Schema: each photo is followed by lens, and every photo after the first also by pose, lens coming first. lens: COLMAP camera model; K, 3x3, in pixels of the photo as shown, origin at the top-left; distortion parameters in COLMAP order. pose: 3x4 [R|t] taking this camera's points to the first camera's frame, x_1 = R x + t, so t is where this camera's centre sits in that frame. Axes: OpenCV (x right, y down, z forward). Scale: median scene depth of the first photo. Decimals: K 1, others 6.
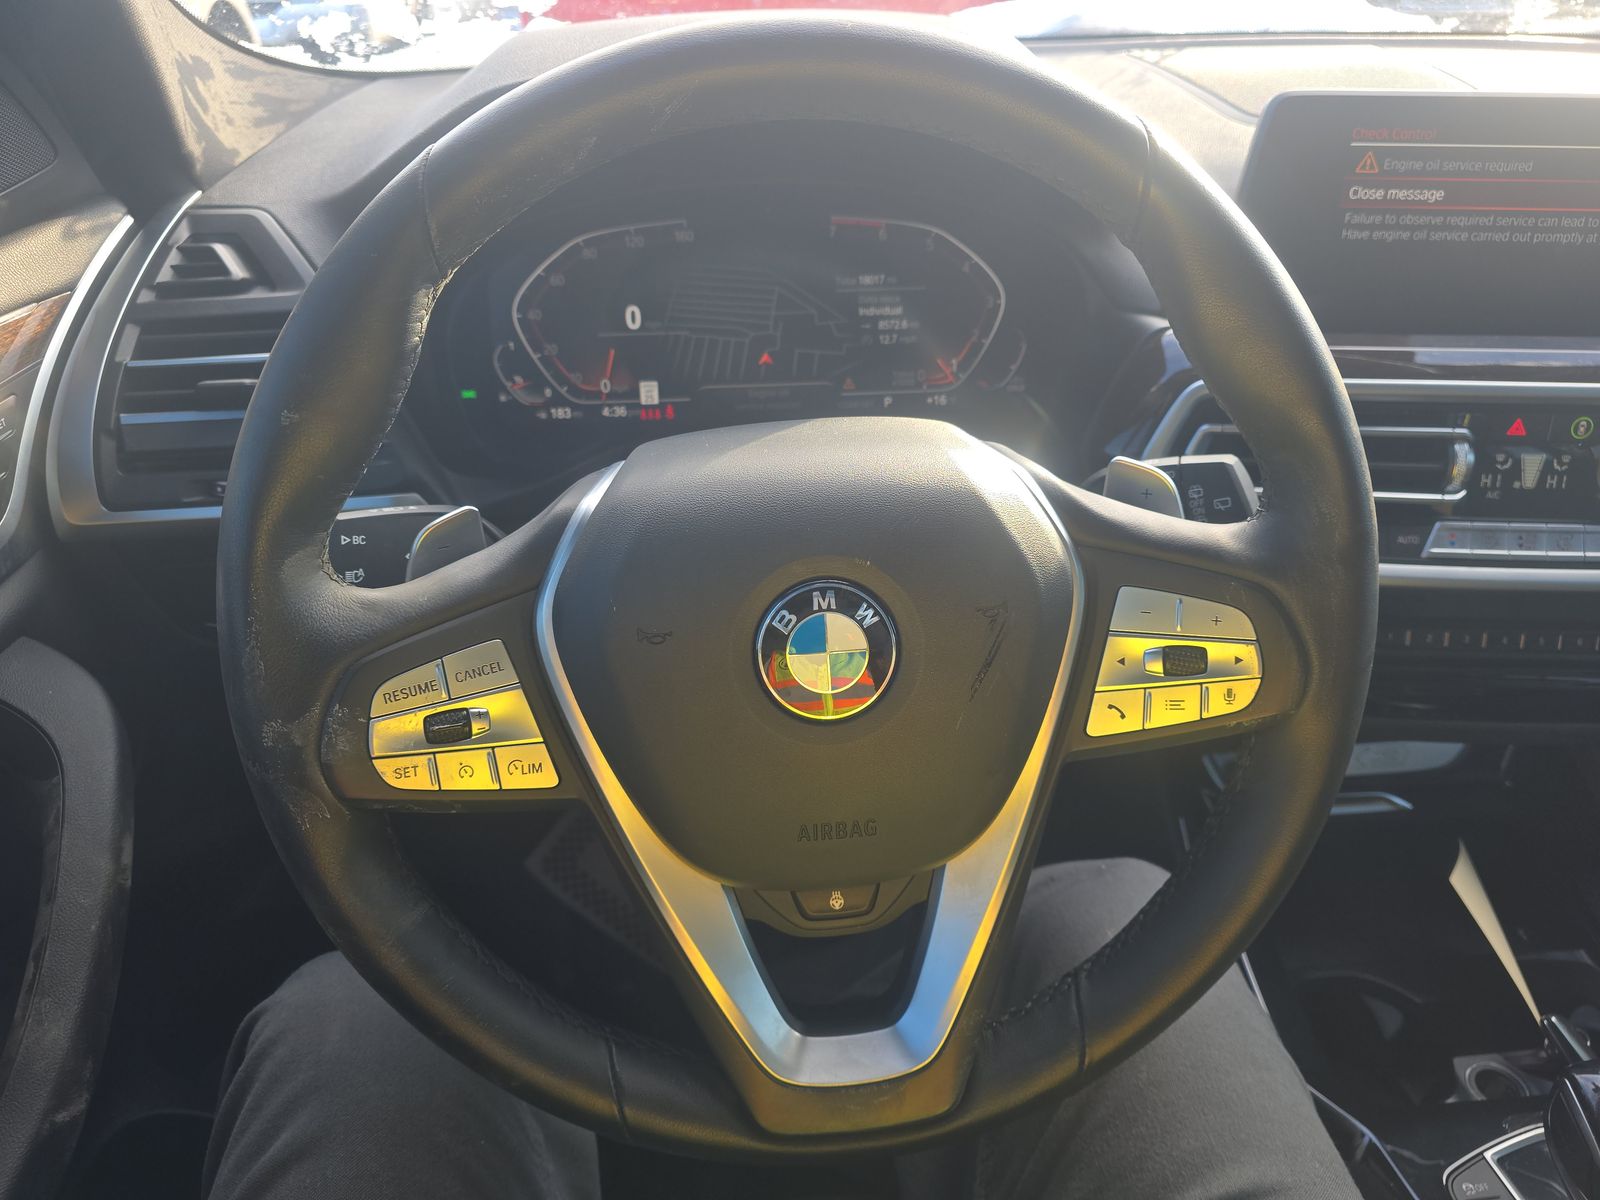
lens RADIAL K [[1035.4, 0, 799.7], [0, 1035.4, 604.7], [0, 0, 1]] dist [0.063142, -0.029446]
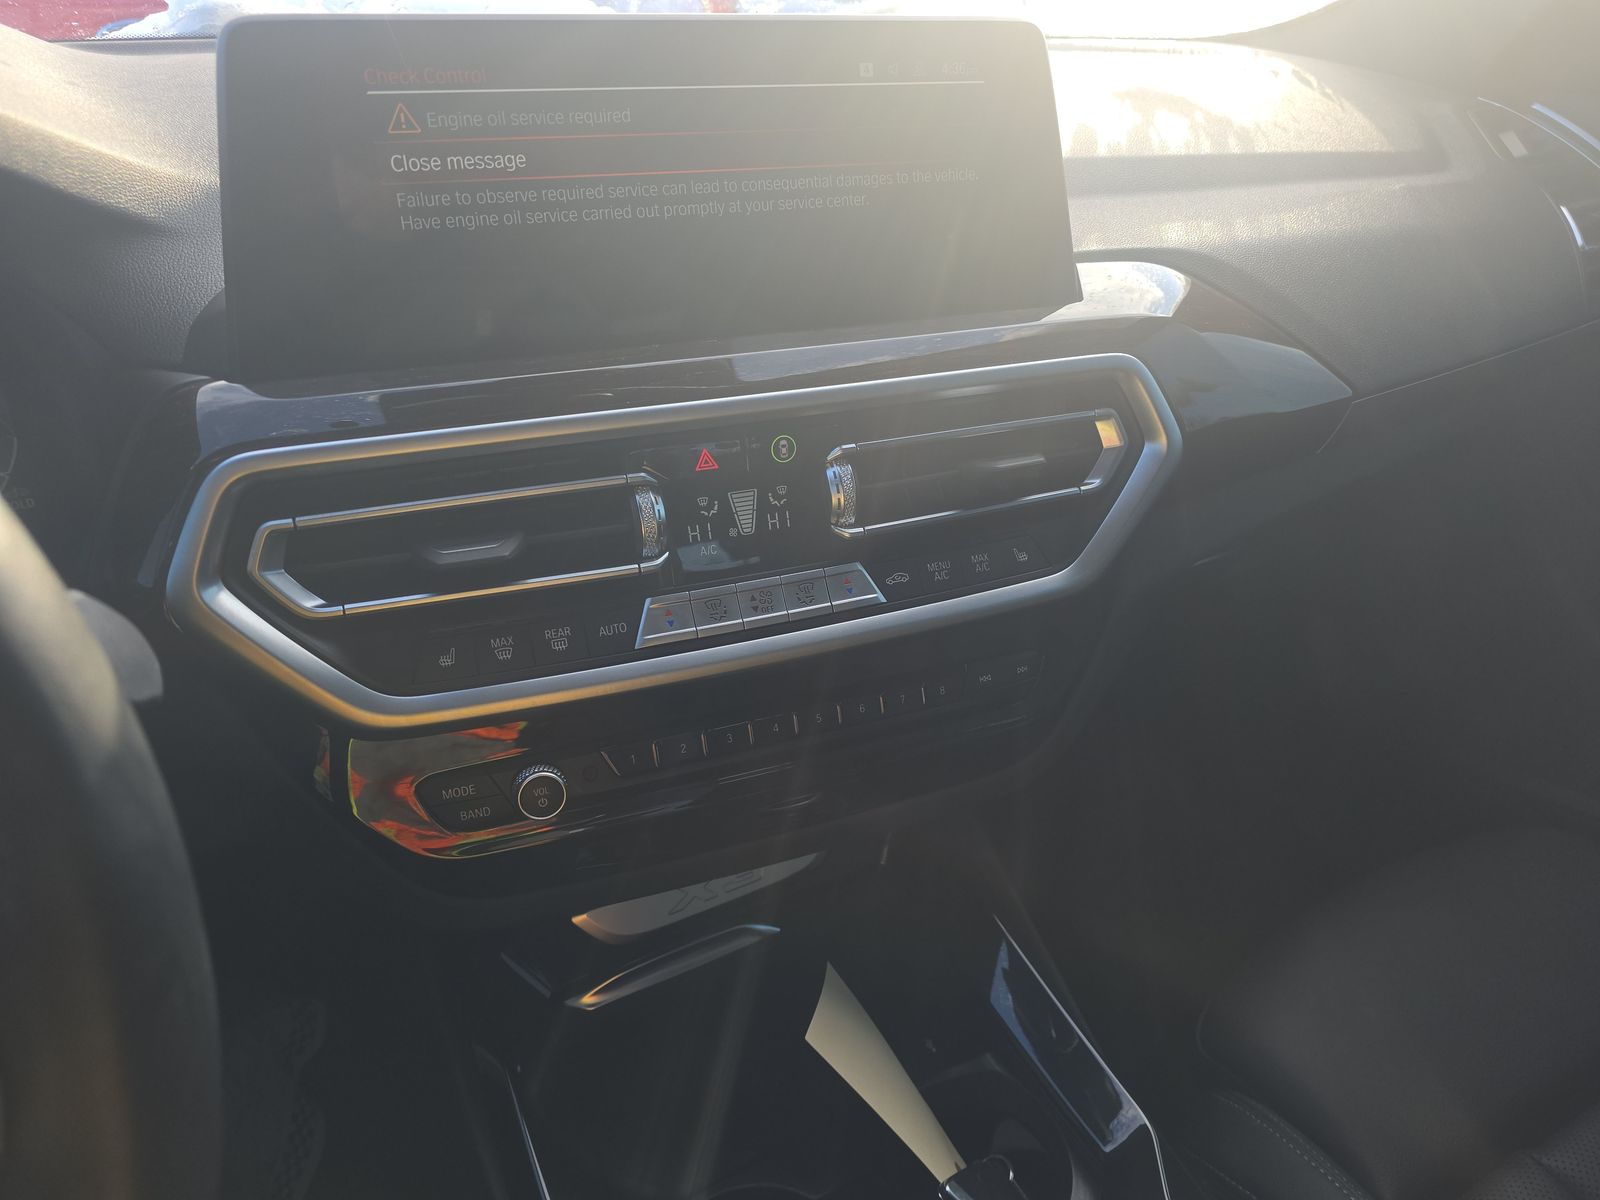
lens RADIAL K [[1035.4, 0, 799.7], [0, 1035.4, 604.7], [0, 0, 1]] dist [0.063142, -0.029446]
pose [[0.936959, -0.195386, 0.289712, 0.483326], [0.203204, 0.979131, 0.003160, -0.053438], [-0.284283, 0.055910, 0.957109, 0.267562]]
